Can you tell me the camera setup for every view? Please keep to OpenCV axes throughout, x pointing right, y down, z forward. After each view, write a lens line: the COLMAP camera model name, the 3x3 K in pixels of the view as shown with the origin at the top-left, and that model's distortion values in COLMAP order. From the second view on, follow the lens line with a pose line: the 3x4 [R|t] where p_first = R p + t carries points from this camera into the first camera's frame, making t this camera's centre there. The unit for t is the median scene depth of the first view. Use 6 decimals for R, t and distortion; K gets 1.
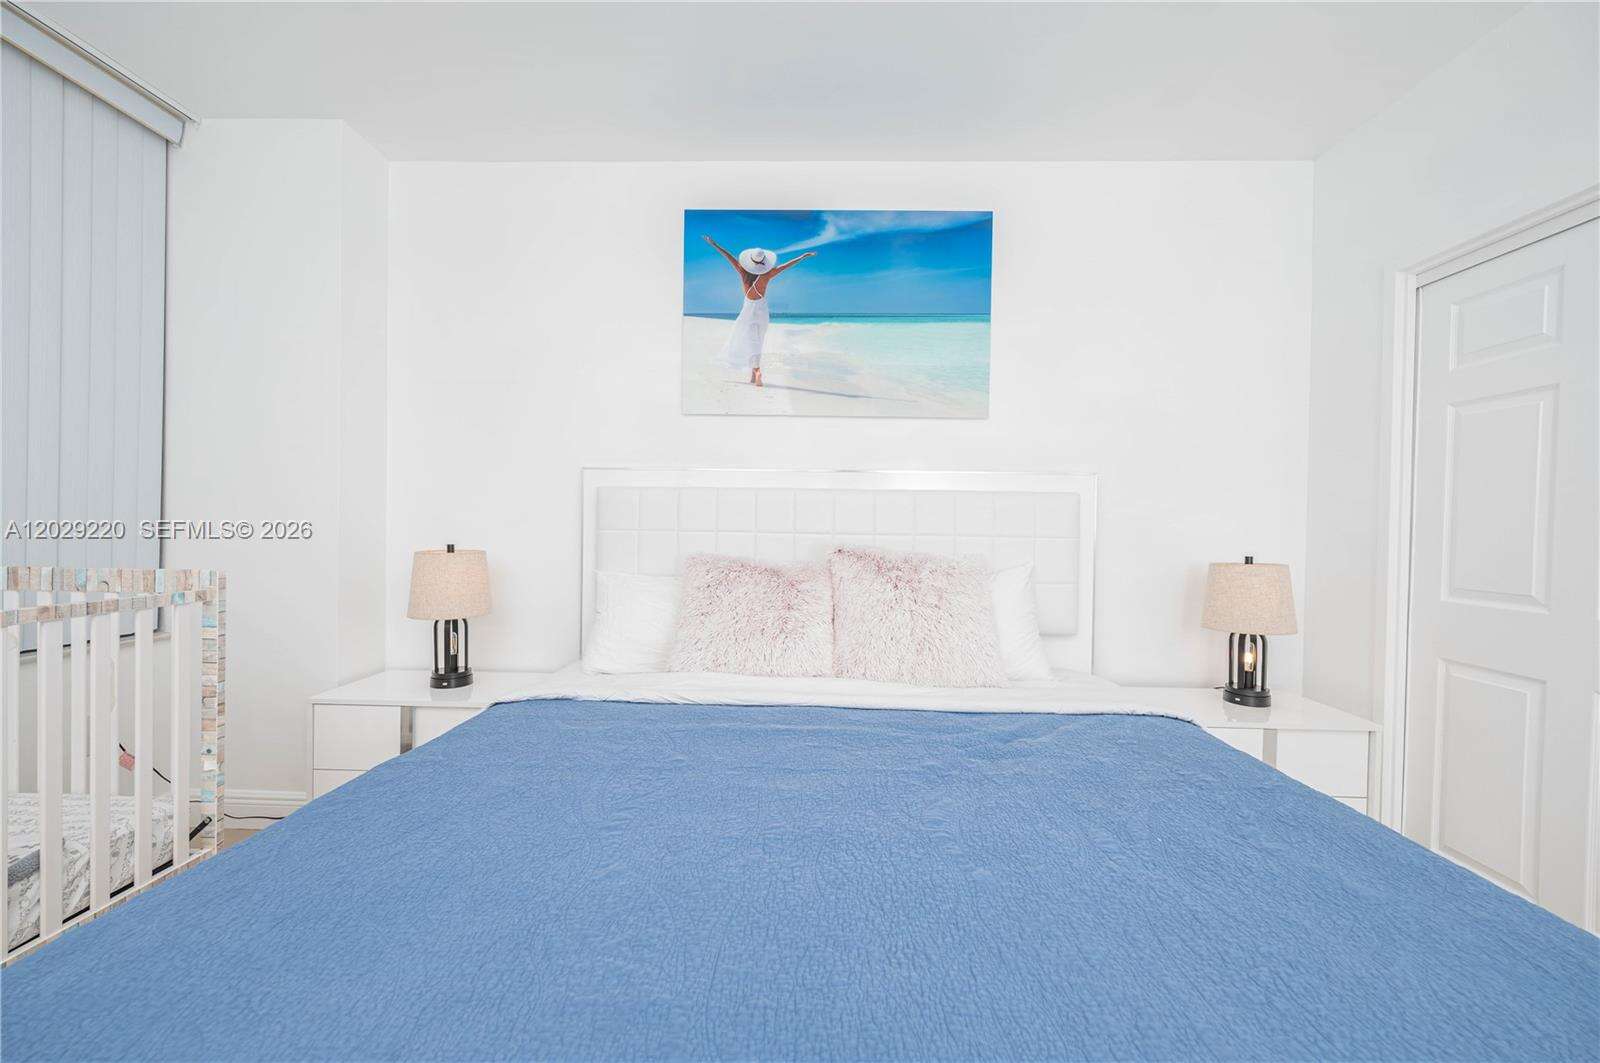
lens RADIAL K [[658.5, 0, 800.0], [0, 658.5, 531.5], [0, 0, 1]] dist [0.001881, 0.000308]
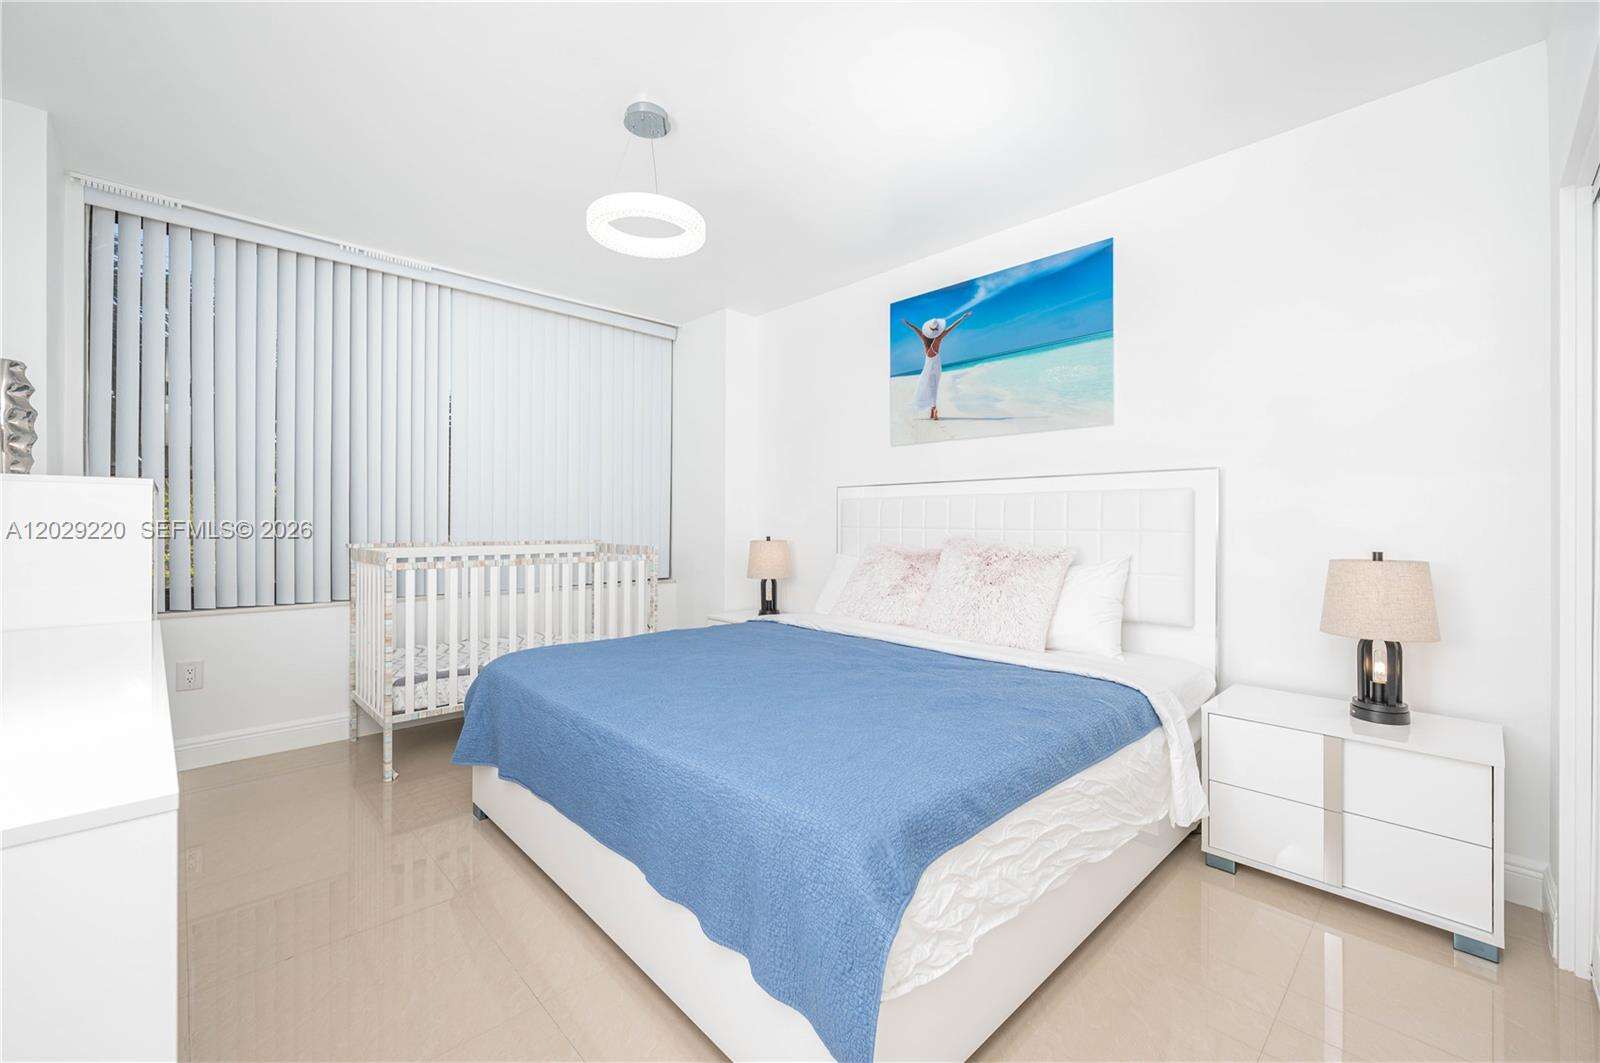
lens RADIAL K [[658.5, 0, 800.0], [0, 658.5, 531.5], [0, 0, 1]] dist [0.001881, 0.000308]
pose [[0.706838, -0.002399, -0.707371, 0.698320], [-0.005446, 0.999946, -0.008833, 0.020637], [0.707354, 0.010096, 0.706787, -0.146912]]
